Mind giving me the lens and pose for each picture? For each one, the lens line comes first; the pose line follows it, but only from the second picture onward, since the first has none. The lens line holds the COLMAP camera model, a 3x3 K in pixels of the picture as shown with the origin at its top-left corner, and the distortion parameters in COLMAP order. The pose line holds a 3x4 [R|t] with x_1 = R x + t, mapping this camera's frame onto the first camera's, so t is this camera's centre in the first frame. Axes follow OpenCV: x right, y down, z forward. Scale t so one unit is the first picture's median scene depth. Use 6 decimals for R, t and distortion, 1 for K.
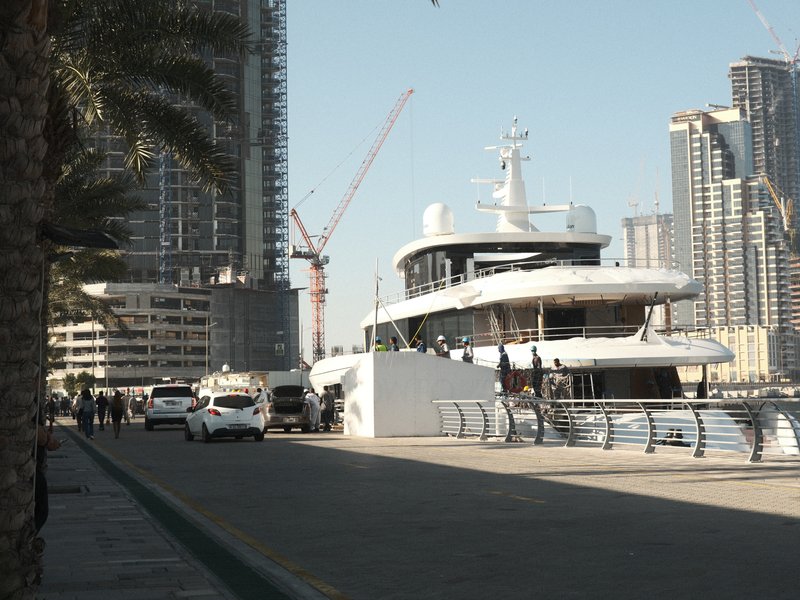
lens RADIAL K [[1801.4, 0, 400.5], [0, 1801.4, 300.1], [0, 0, 1]] dist [0.026508, 0.000000]
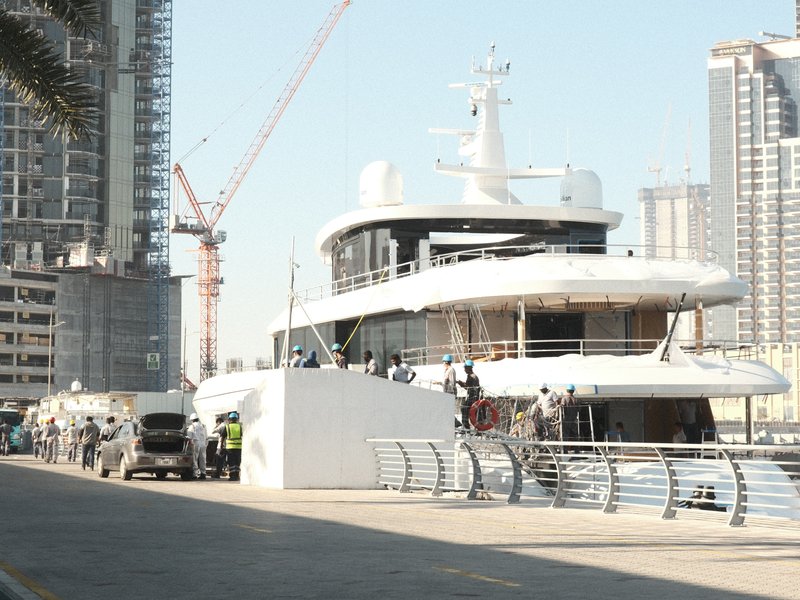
lens RADIAL K [[1801.4, 0, 376.2], [0, 1801.4, 286.4], [0, 0, 1]] dist [0.026508, 0.000000]
pose [[0.998971, 0.025264, 0.037665, -0.006703], [-0.024179, 0.999287, -0.028985, 0.016425], [-0.038370, 0.028044, 0.998870, 0.289776]]
